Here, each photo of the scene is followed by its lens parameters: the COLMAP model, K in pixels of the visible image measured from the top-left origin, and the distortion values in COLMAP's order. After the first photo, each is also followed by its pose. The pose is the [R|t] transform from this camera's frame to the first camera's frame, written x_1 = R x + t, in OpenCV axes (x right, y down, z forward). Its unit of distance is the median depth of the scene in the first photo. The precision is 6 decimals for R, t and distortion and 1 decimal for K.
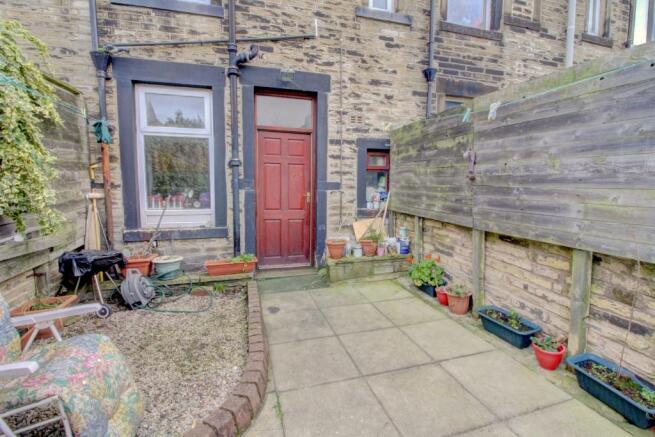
lens RADIAL K [[305.4, 0, 330.7], [0, 305.4, 214.6], [0, 0, 1]] dist [-0.018847, -0.000887]
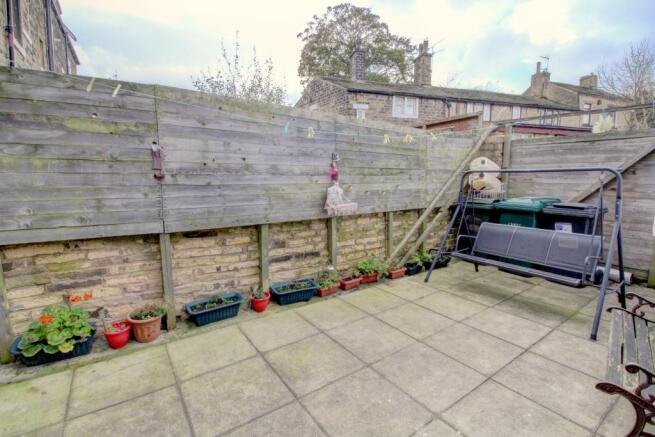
lens RADIAL K [[305.4, 0, 329.2], [0, 305.4, 216.9], [0, 0, 1]] dist [-0.018847, -0.000887]
pose [[-0.322848, -0.127273, 0.937854, -0.590057], [0.094615, 0.981613, 0.165782, -0.117805], [-0.941710, 0.142258, -0.304869, 0.931998]]
